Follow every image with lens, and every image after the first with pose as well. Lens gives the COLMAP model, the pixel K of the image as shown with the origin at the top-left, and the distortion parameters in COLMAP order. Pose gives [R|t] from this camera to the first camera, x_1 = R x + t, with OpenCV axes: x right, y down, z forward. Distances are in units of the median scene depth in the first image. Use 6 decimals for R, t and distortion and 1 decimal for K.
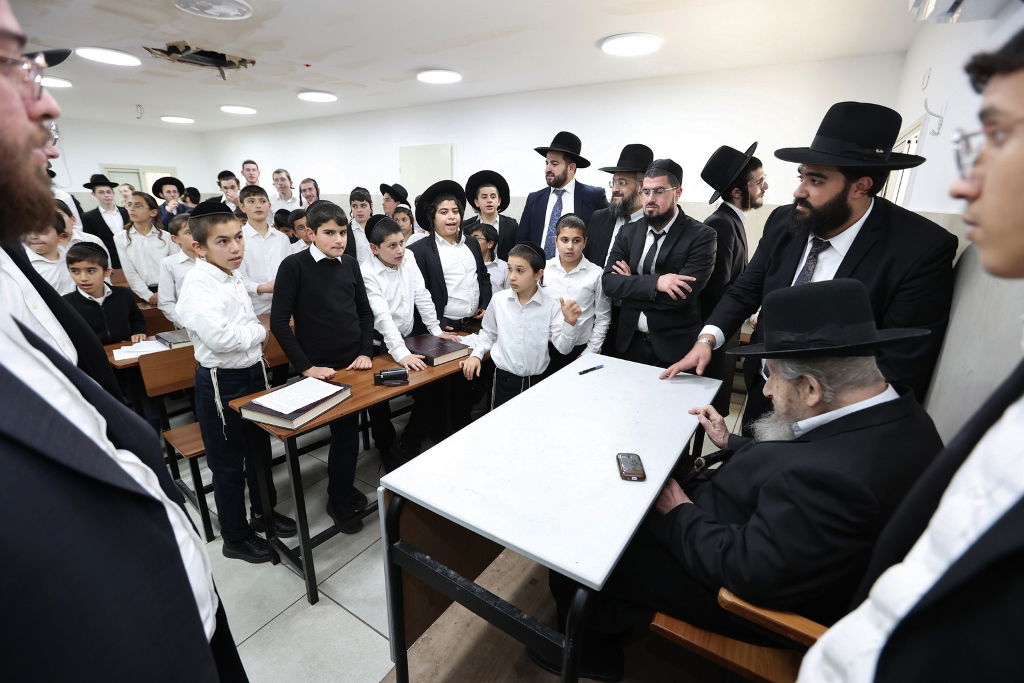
lens RADIAL K [[466.6, 0, 512.7], [0, 466.6, 342.0], [0, 0, 1]] dist [-0.001693, 0.000924]
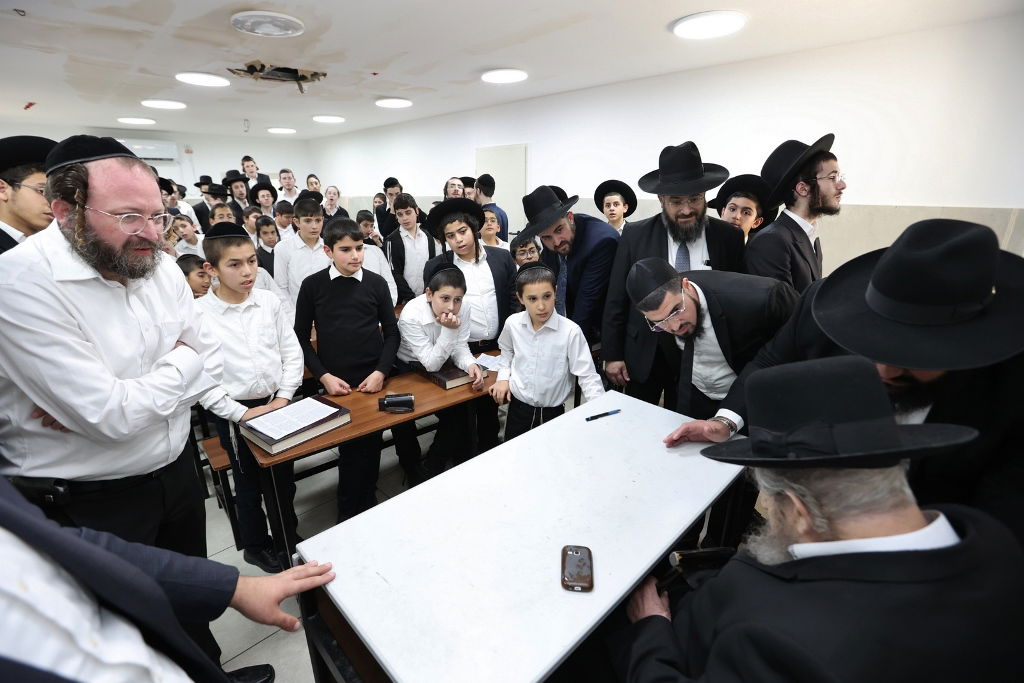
lens RADIAL K [[473.5, 0, 525.5], [0, 473.5, 340.0], [0, 0, 1]] dist [-0.001379, -0.001291]
pose [[0.980681, 0.037562, -0.191975, 0.123909], [-0.036779, 0.999294, 0.007641, -0.048576], [0.192126, -0.000433, 0.981370, 0.074459]]
